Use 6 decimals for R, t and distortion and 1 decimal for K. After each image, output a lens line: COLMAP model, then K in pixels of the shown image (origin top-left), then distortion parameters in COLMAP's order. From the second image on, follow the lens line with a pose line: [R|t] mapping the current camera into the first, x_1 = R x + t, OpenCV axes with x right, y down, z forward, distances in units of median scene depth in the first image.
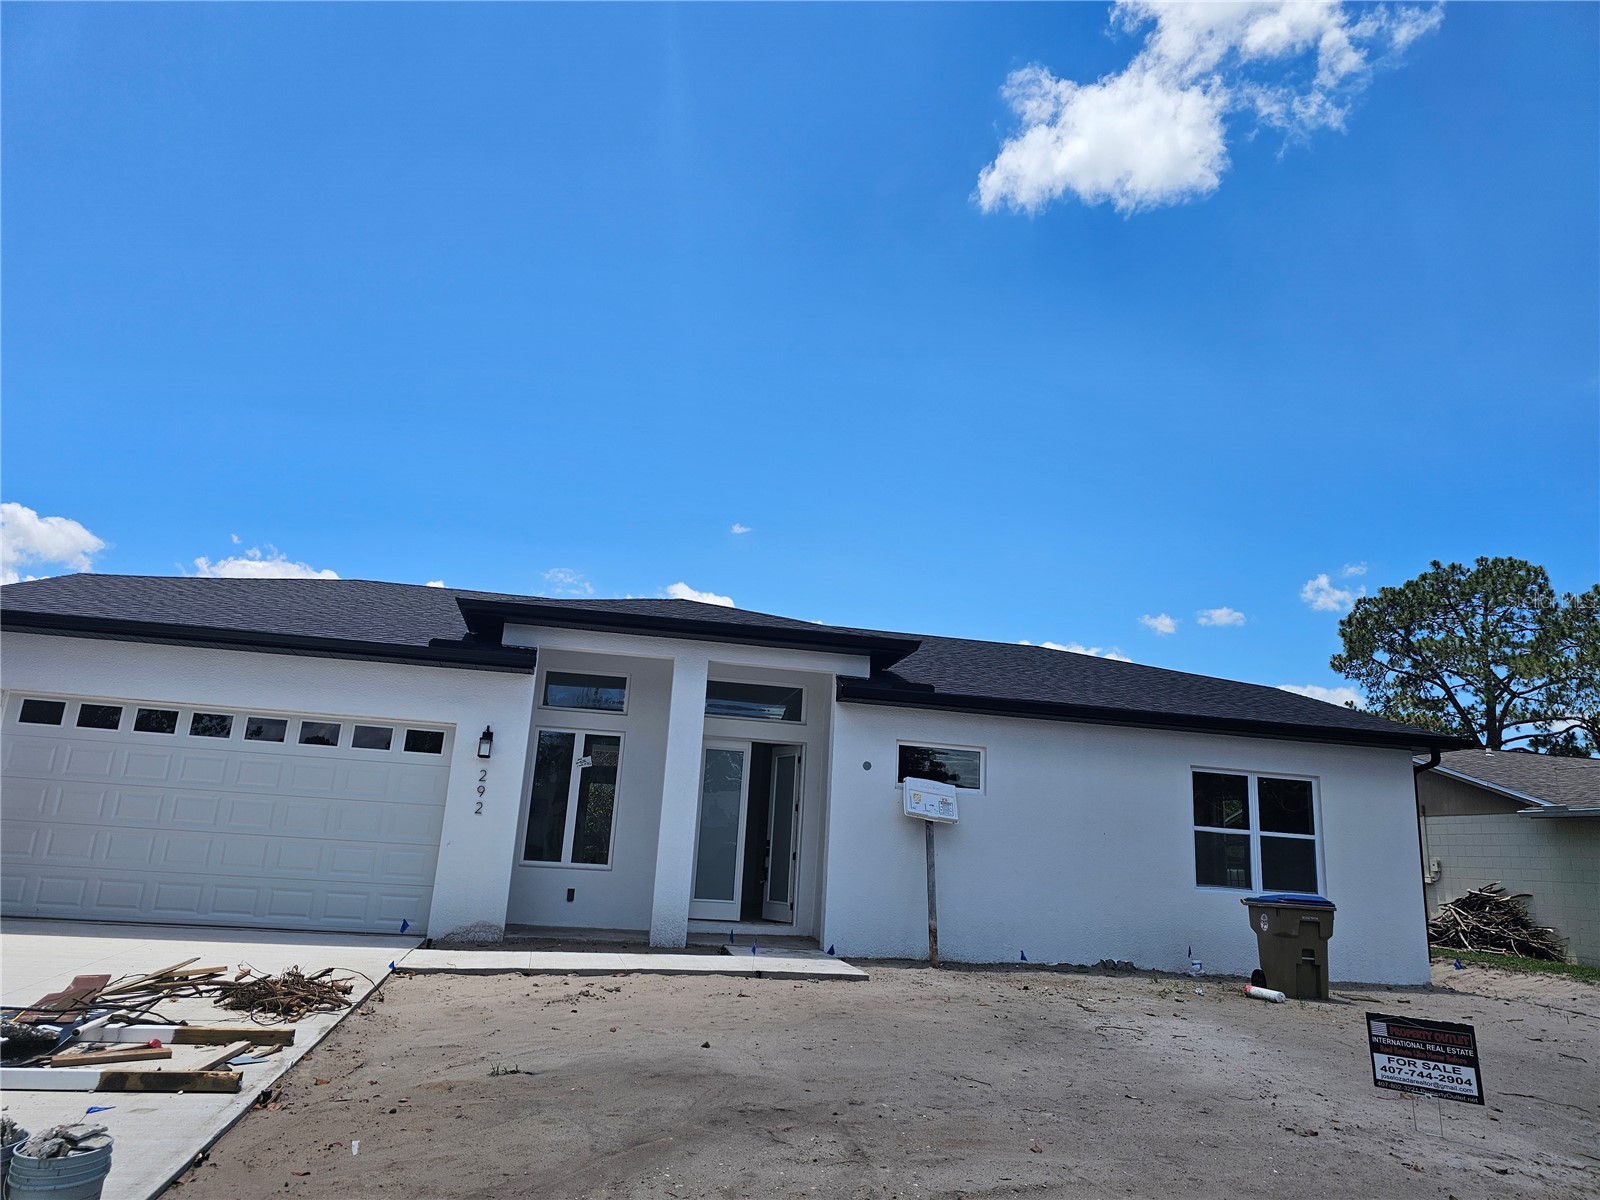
lens RADIAL K [[1027.8, 0, 771.8], [0, 1027.8, 582.2], [0, 0, 1]] dist [0.022156, -0.021581]
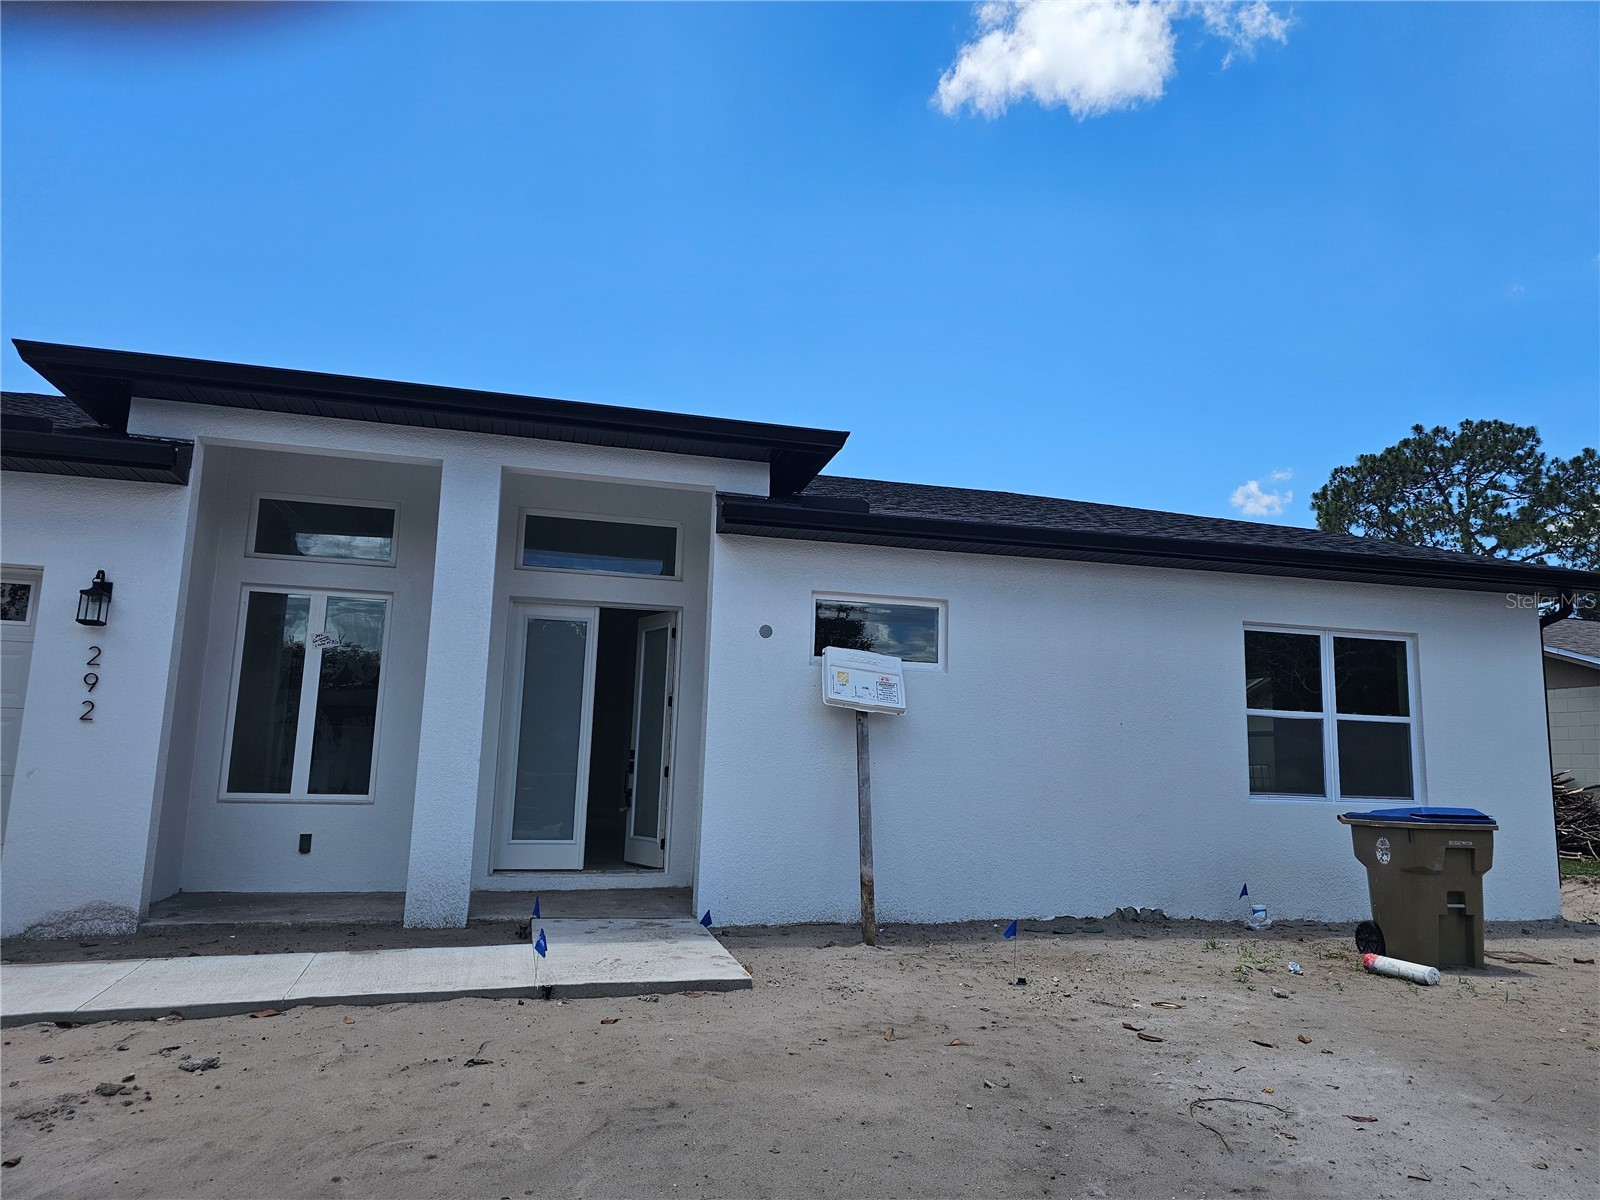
lens RADIAL K [[1073.4, 0, 792.1], [0, 1073.4, 581.6], [0, 0, 1]] dist [0.009714, 0.000125]
pose [[0.996847, -0.019971, 0.076797, 0.056710], [0.012793, 0.995598, 0.092850, 0.083363], [-0.078314, -0.091575, 0.992714, 0.327765]]
